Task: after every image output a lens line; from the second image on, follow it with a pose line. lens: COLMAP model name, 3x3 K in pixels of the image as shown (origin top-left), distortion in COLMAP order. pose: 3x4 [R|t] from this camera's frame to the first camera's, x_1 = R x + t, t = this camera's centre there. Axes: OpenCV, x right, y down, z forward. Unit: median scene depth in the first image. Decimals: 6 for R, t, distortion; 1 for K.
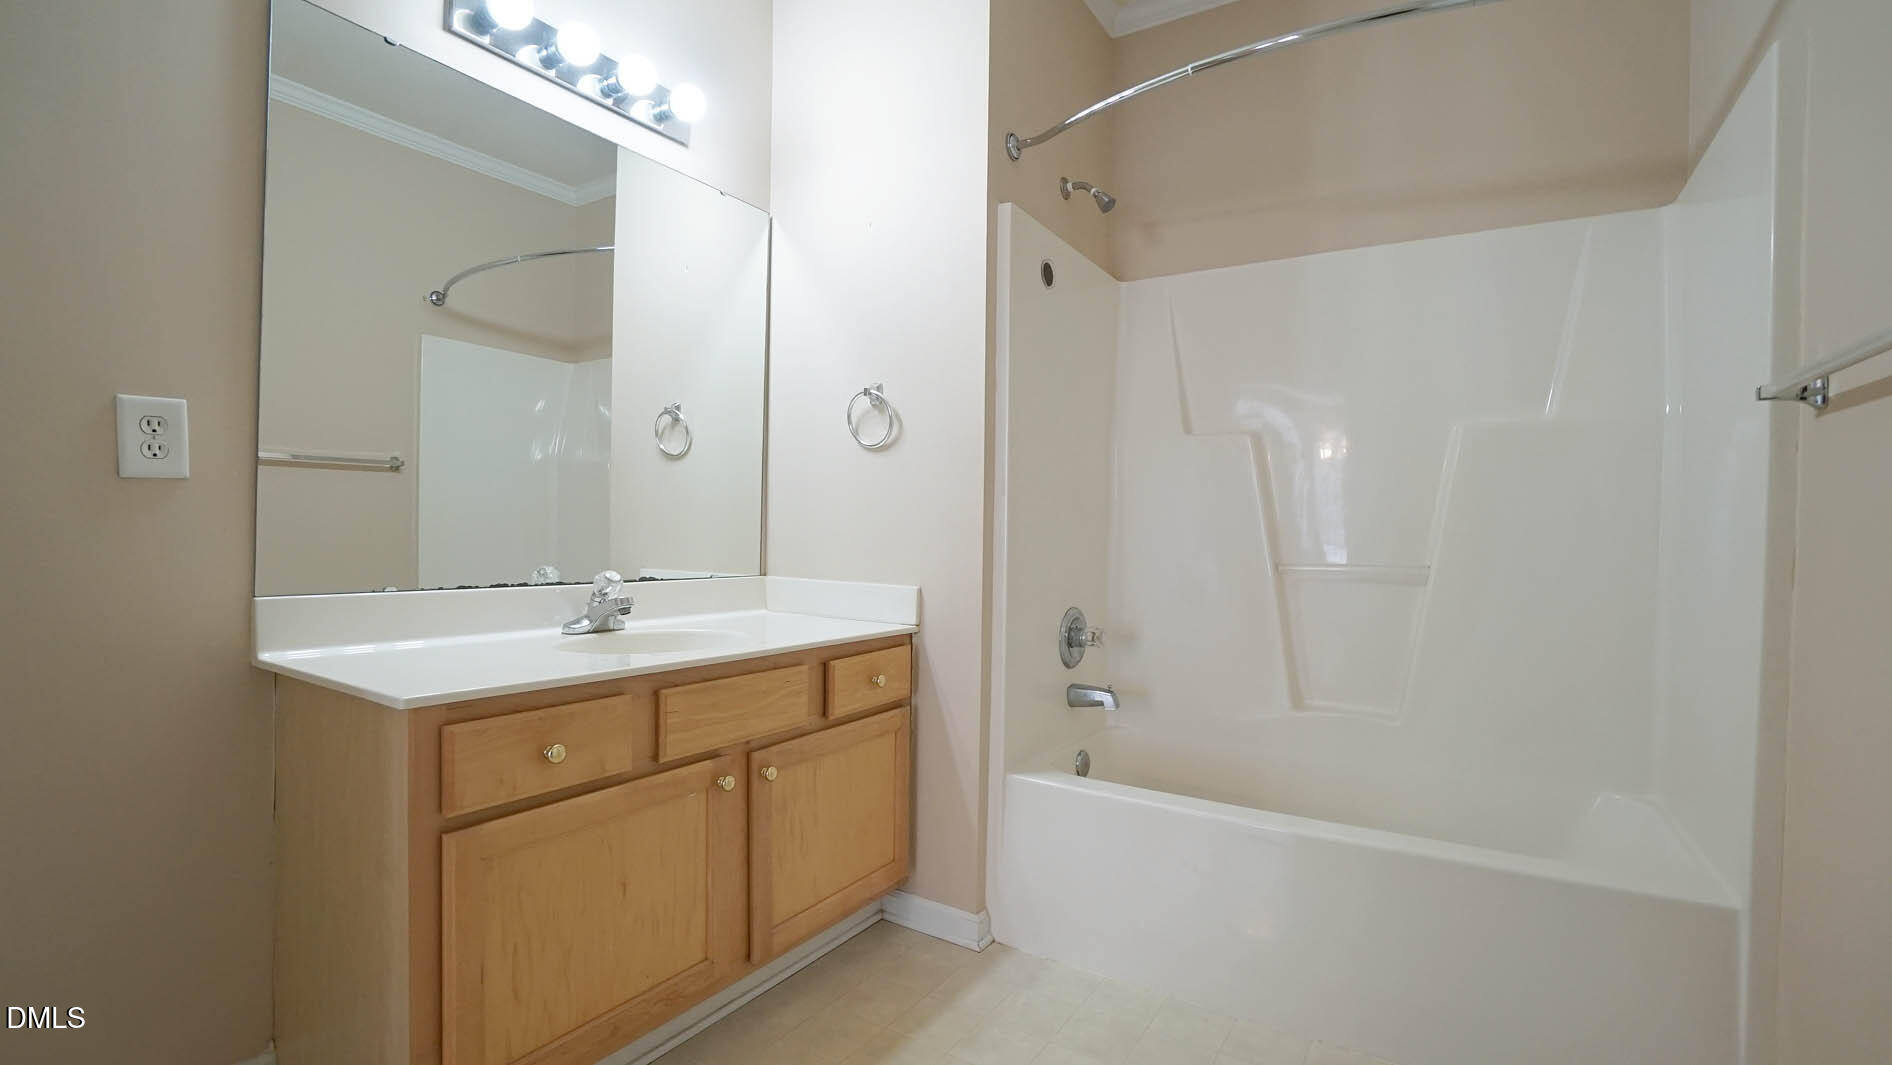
lens RADIAL K [[834.5, 0, 949.8], [0, 834.5, 538.0], [0, 0, 1]] dist [-0.067480, 0.025403]
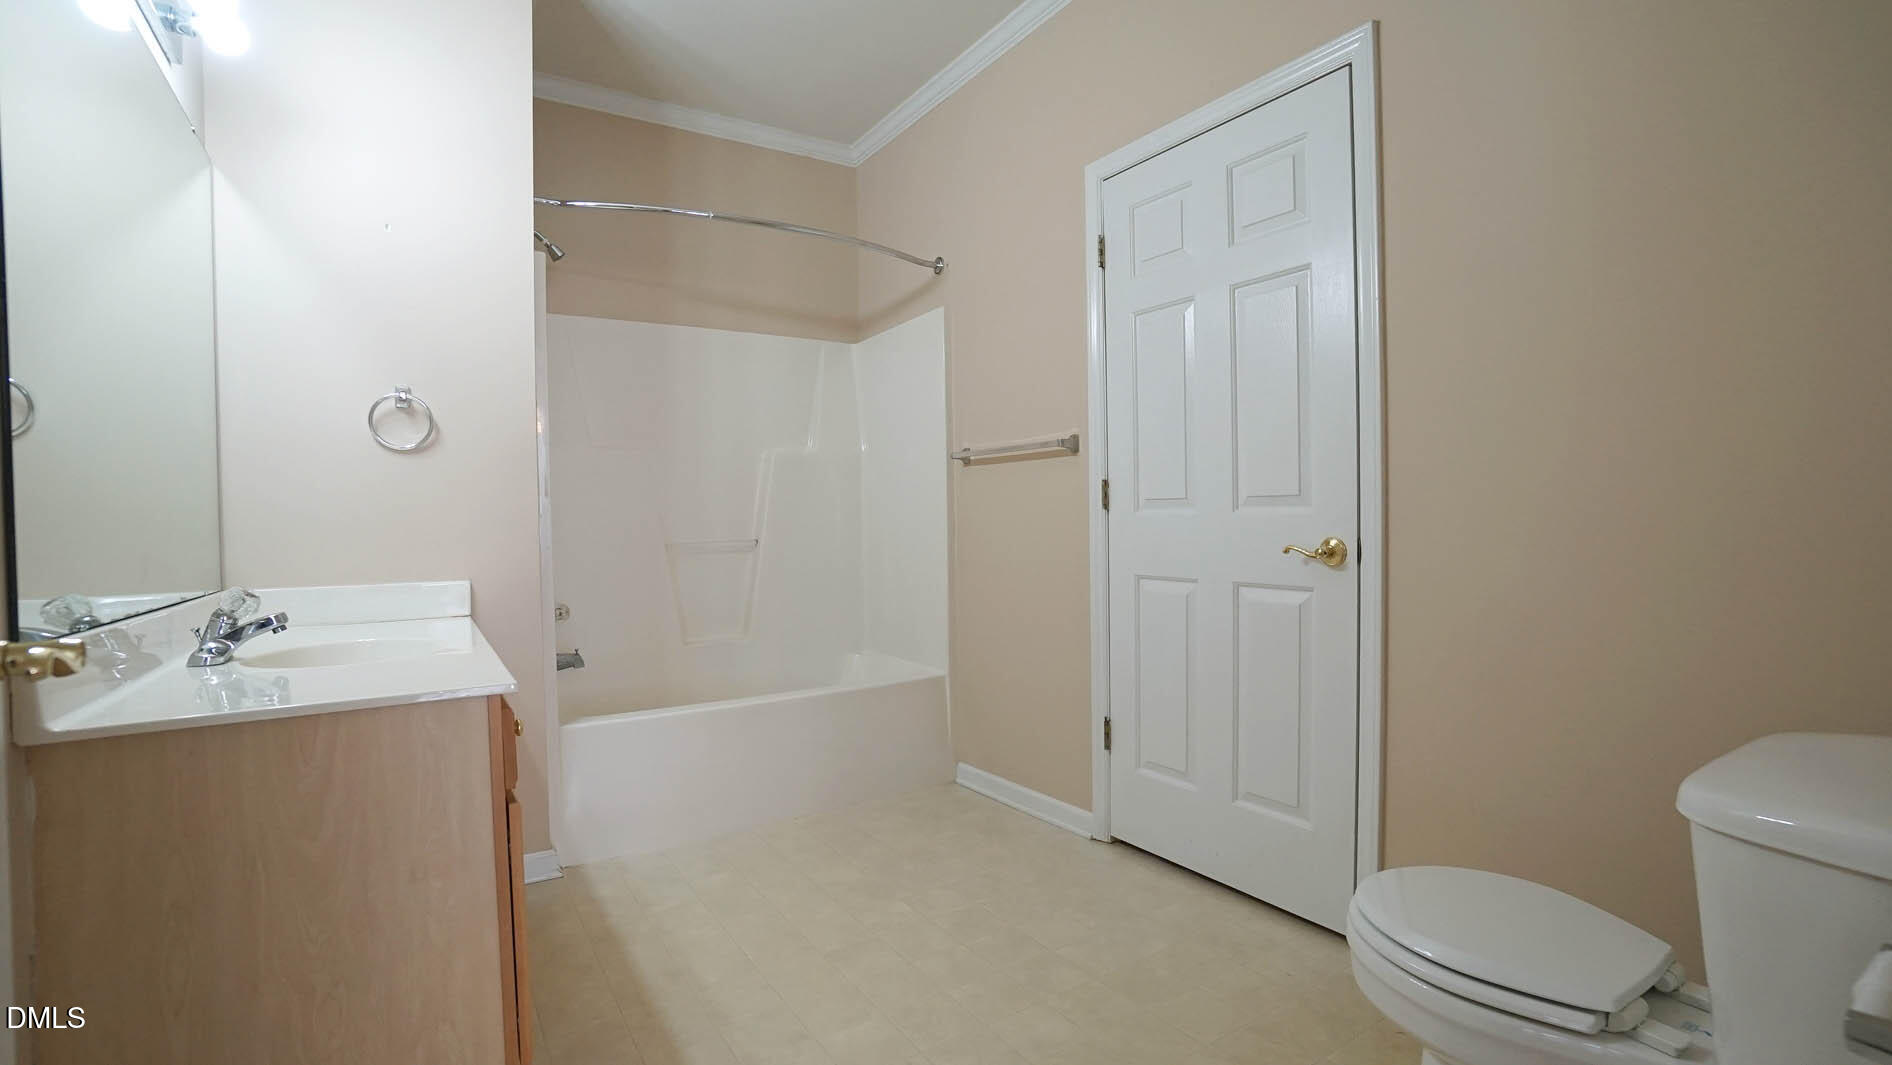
lens RADIAL K [[834.5, 0, 949.8], [0, 834.5, 538.0], [0, 0, 1]] dist [-0.067480, 0.025403]
pose [[0.418288, -0.045453, 0.907176, -0.734507], [0.035549, 0.998801, 0.033652, -0.011163], [-0.907618, 0.018173, 0.419403, -0.024720]]
